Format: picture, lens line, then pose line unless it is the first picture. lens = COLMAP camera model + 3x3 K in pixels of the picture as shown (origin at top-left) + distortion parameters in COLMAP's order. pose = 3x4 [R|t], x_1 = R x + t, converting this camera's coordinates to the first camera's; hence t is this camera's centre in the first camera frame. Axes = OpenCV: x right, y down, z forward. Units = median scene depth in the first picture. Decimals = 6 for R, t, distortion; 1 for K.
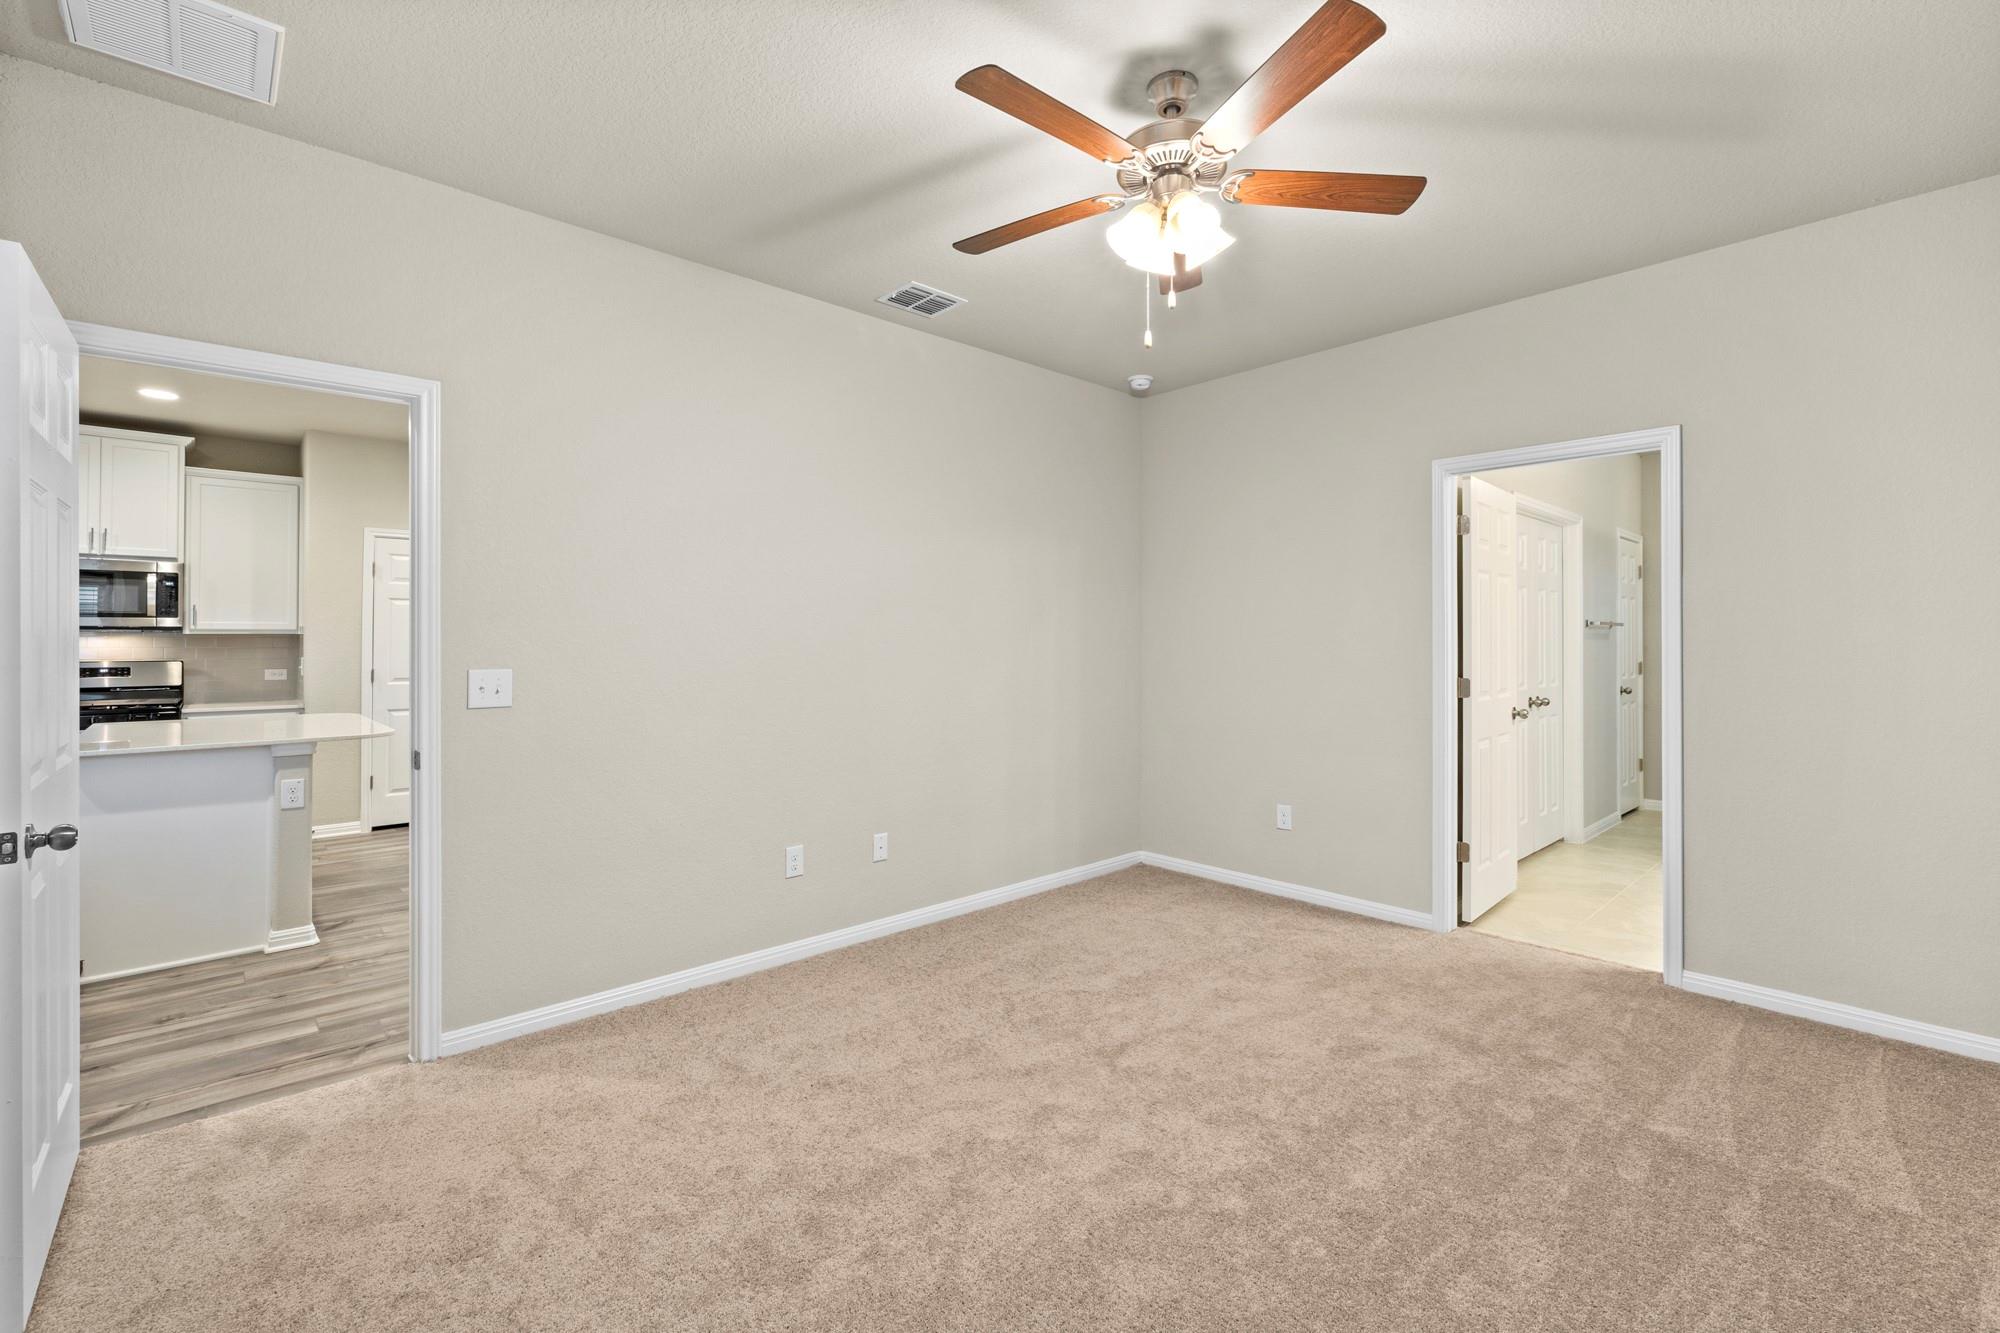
lens RADIAL K [[858.0, 0, 994.0], [0, 858.0, 647.6], [0, 0, 1]] dist [-0.000480, 0.000083]
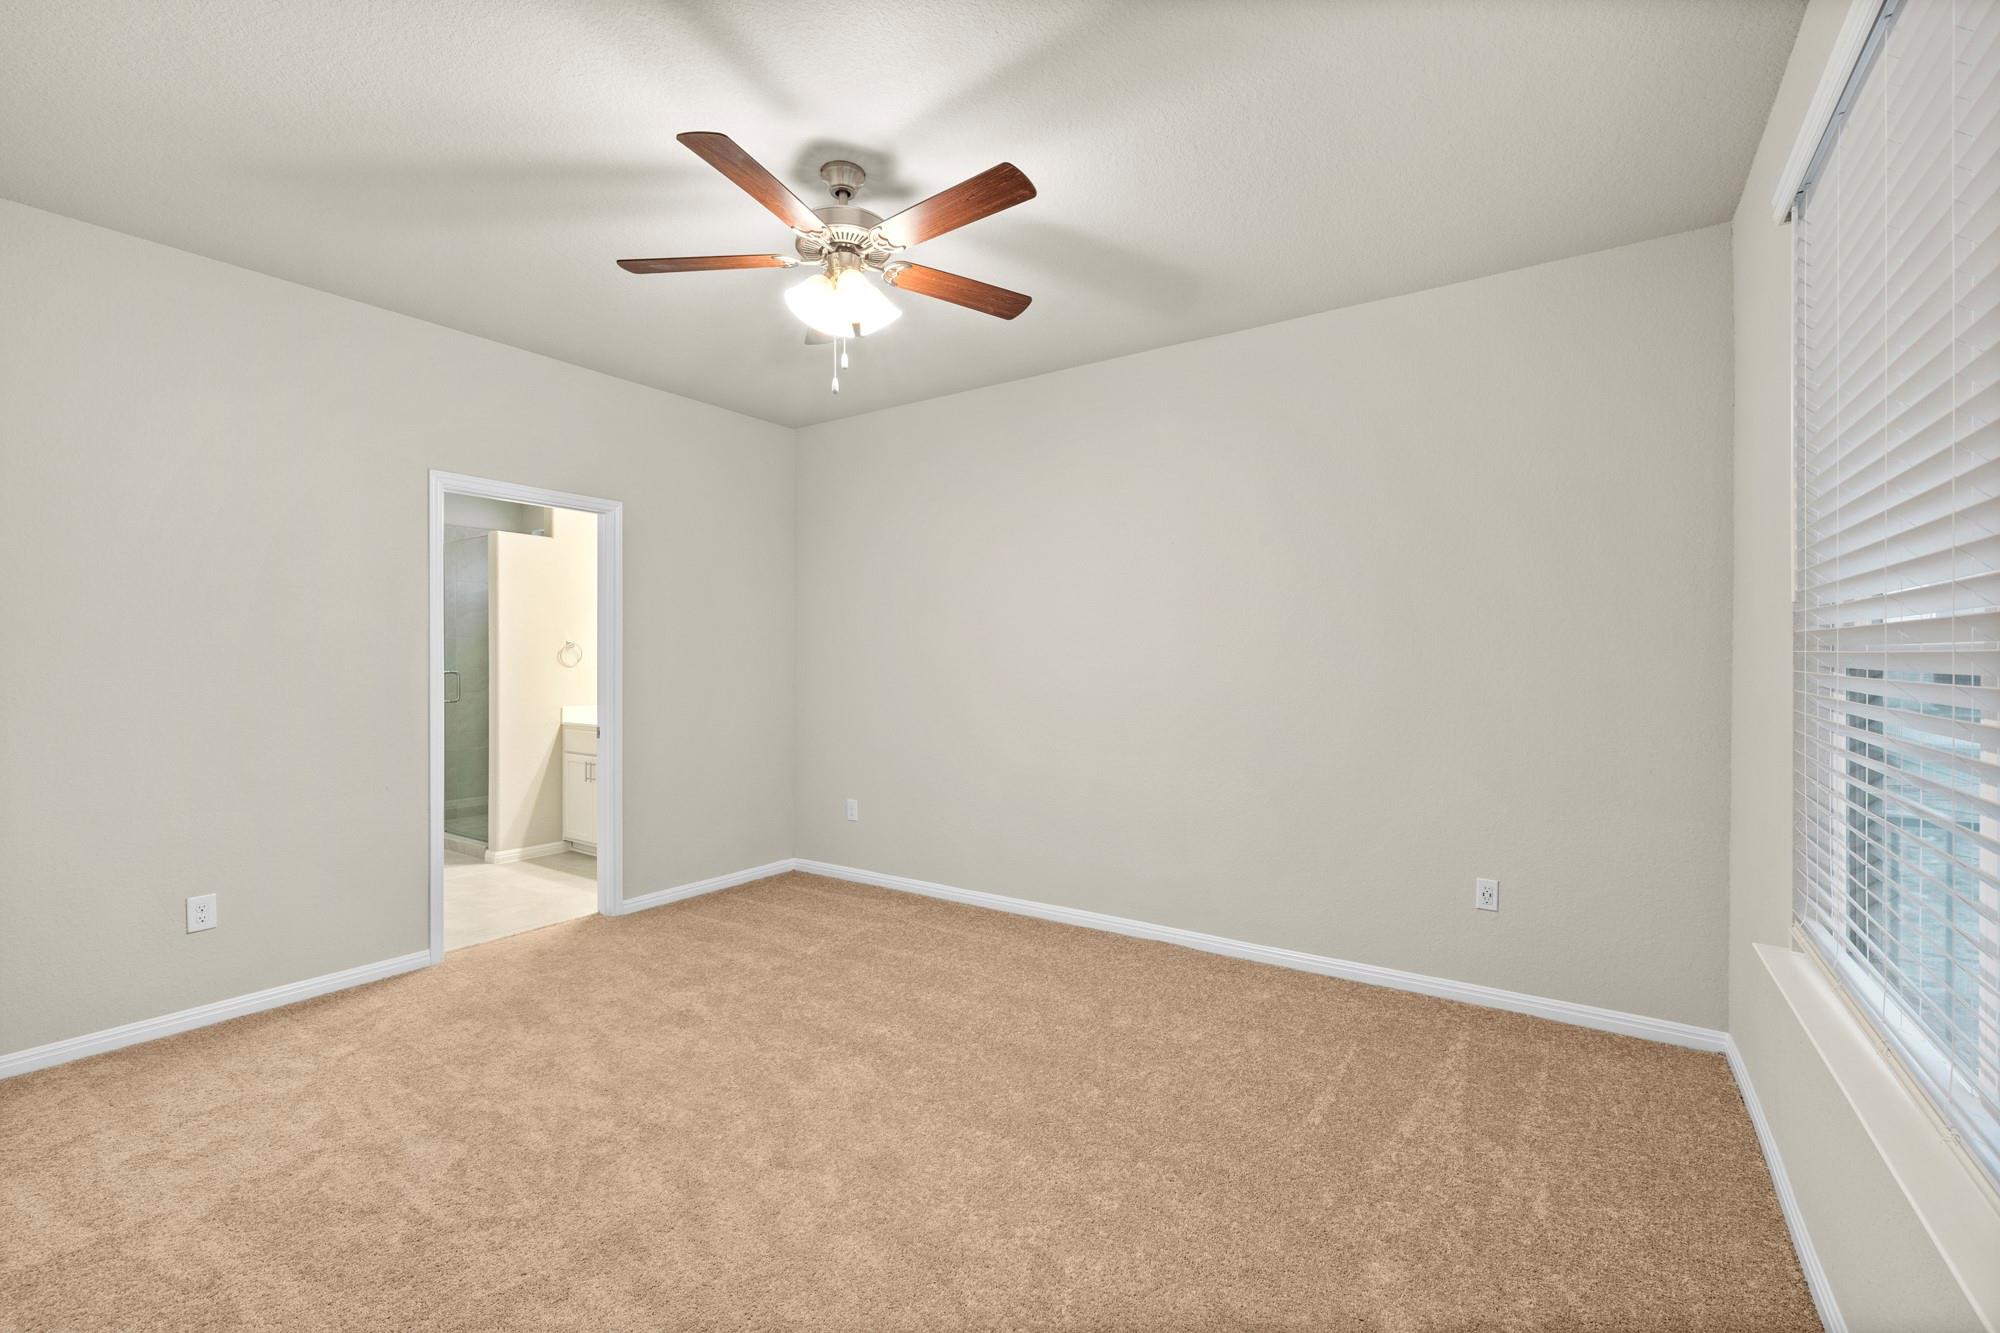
lens RADIAL K [[850.8, 0, 999.6], [0, 850.8, 666.0], [0, 0, 1]] dist [-0.000826, 0.000152]
pose [[-0.224989, -0.002967, 0.974357, -0.683974], [0.006095, 0.999972, 0.004452, -0.000788], [-0.974342, 0.006940, -0.224965, 0.752198]]
